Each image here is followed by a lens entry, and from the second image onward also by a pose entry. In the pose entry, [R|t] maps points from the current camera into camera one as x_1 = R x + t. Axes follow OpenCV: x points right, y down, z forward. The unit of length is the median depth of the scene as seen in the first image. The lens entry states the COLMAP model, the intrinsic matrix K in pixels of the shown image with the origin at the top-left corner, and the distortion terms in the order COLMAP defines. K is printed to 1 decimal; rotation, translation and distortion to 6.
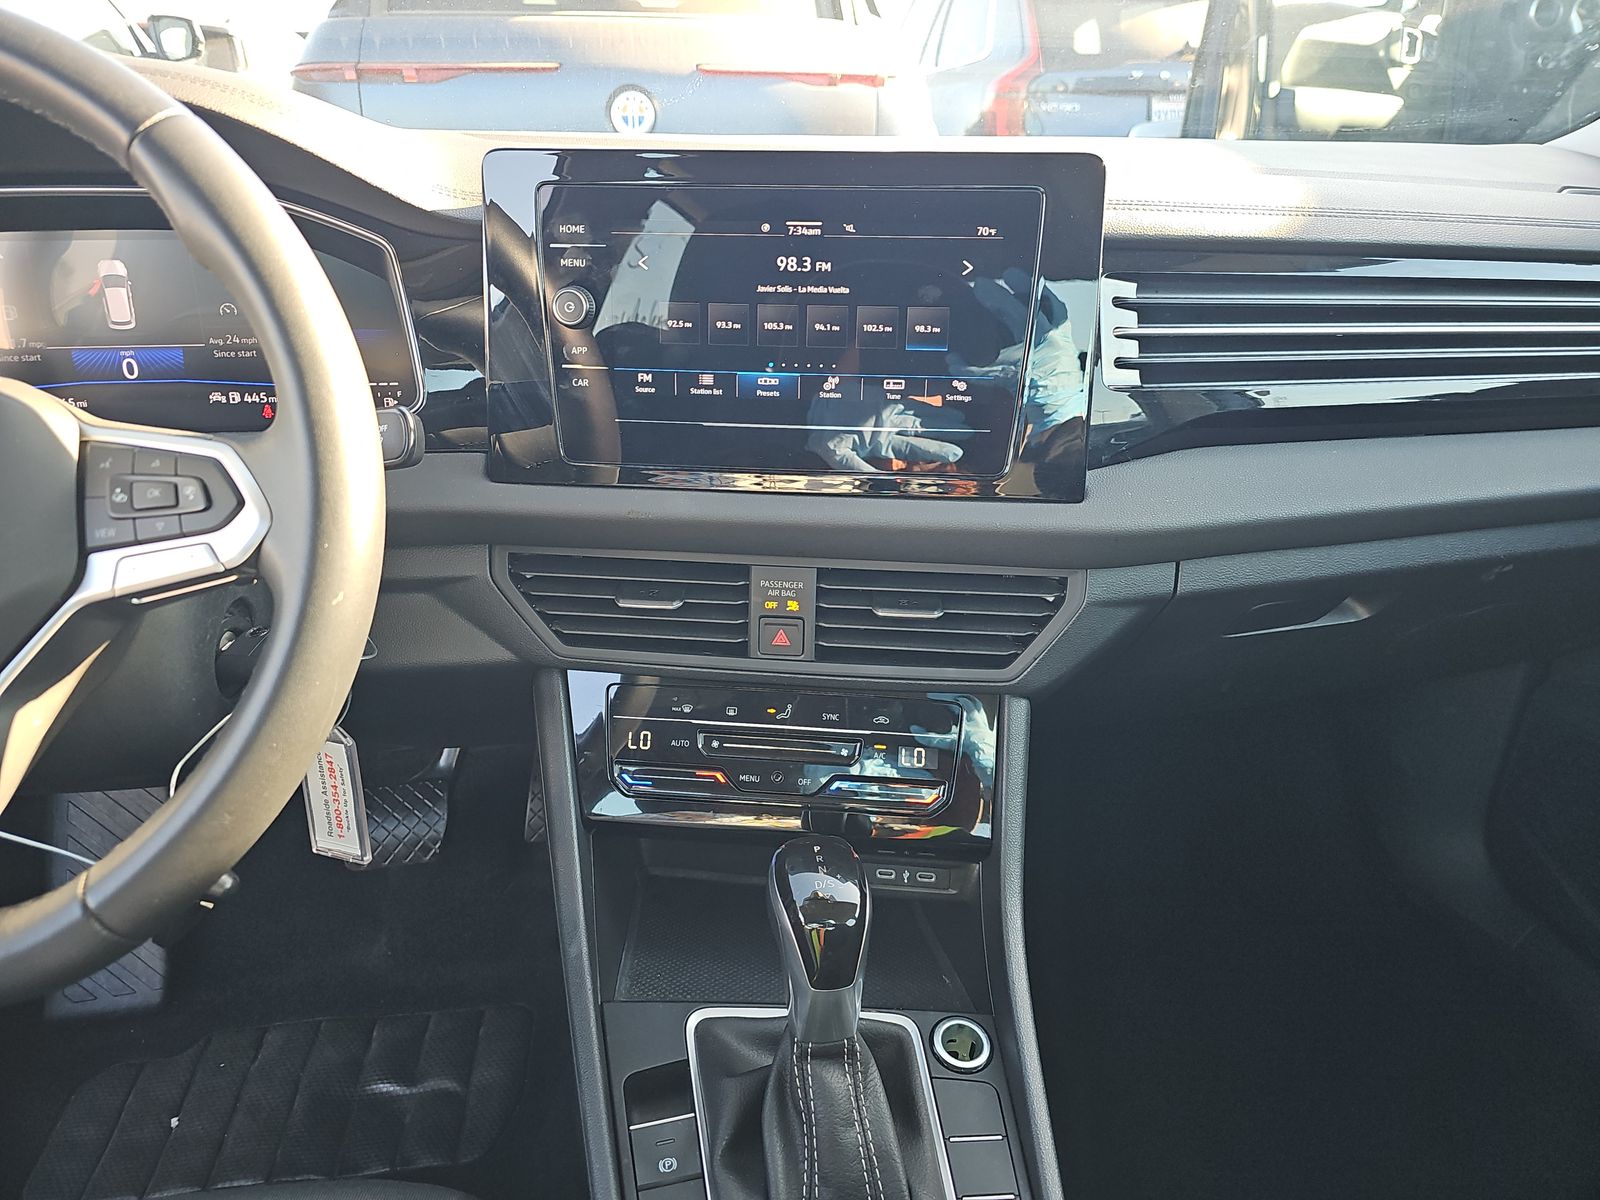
lens RADIAL K [[1069.1, 0, 801.0], [0, 1069.1, 591.0], [0, 0, 1]] dist [0.063530, -0.081674]
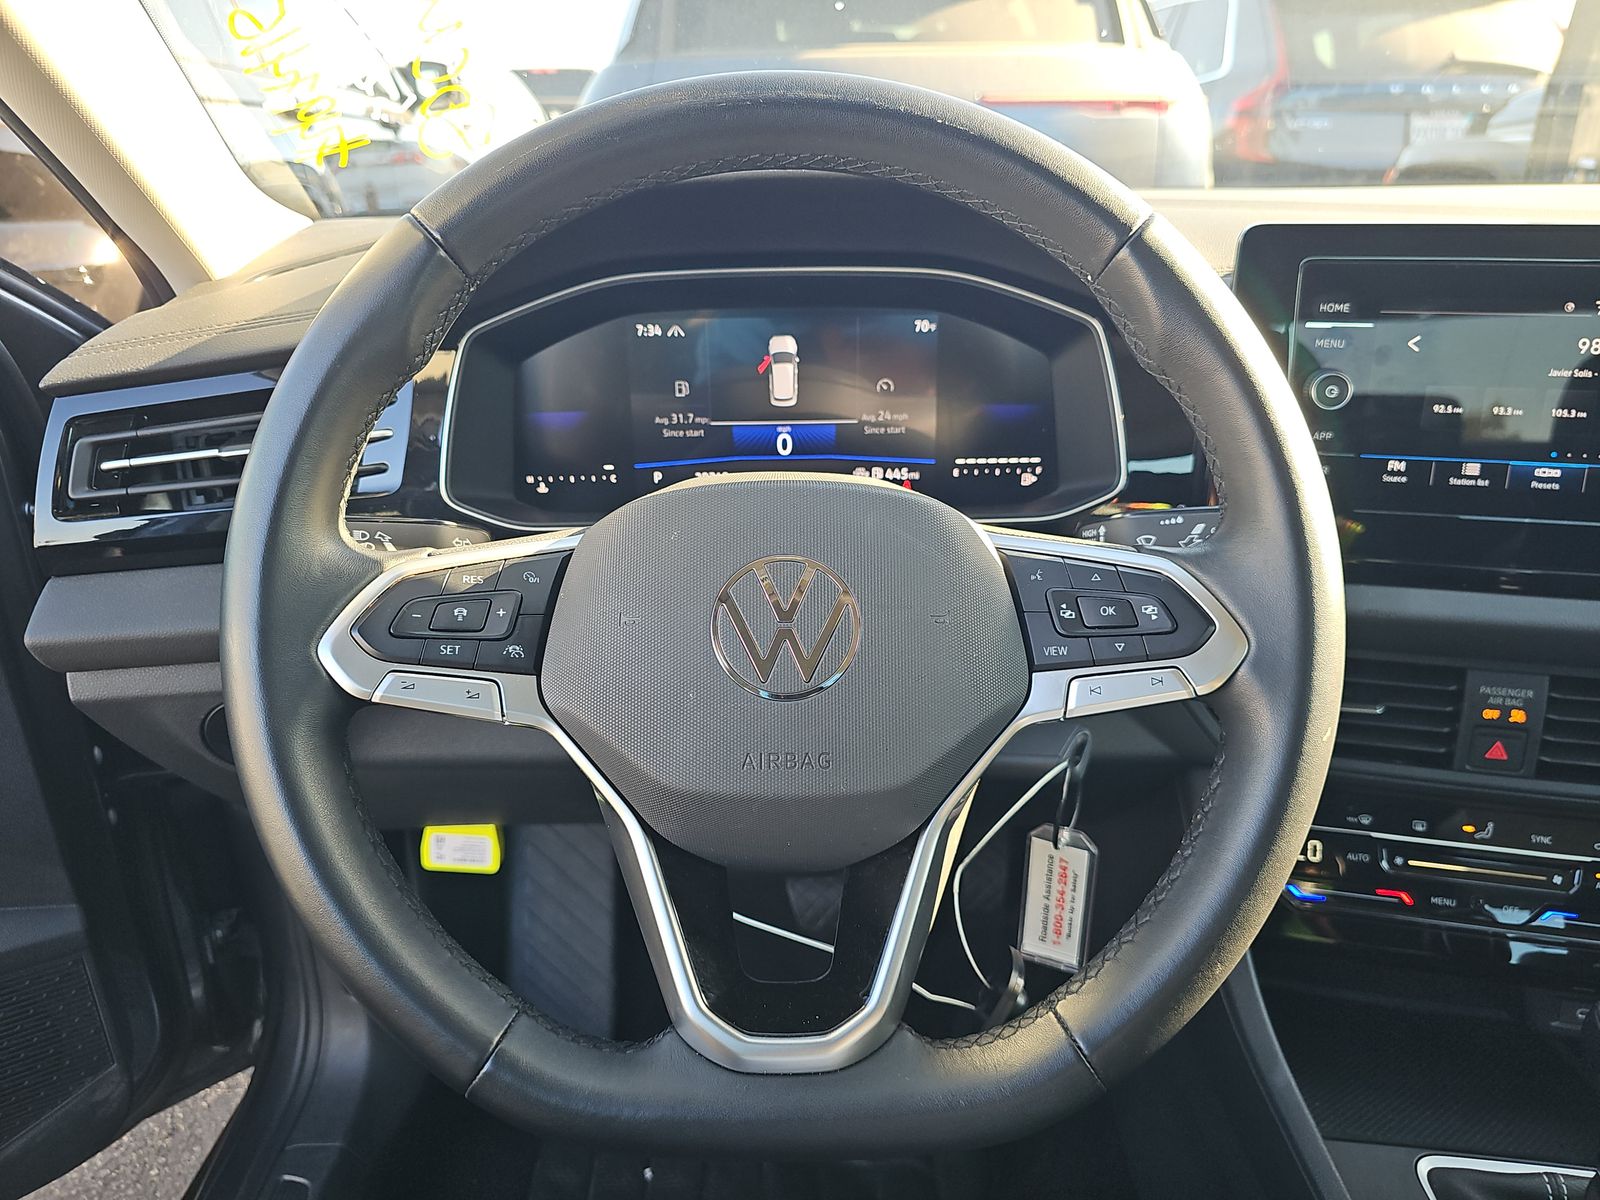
lens RADIAL K [[1081.2, 0, 800.0], [0, 1081.2, 600.0], [0, 0, 1]] dist [0.061560, -0.086090]
pose [[0.990918, 0.032727, -0.130423, -0.488206], [-0.034453, 0.999346, -0.010993, -0.052702], [0.129978, 0.015387, 0.991398, 0.010079]]
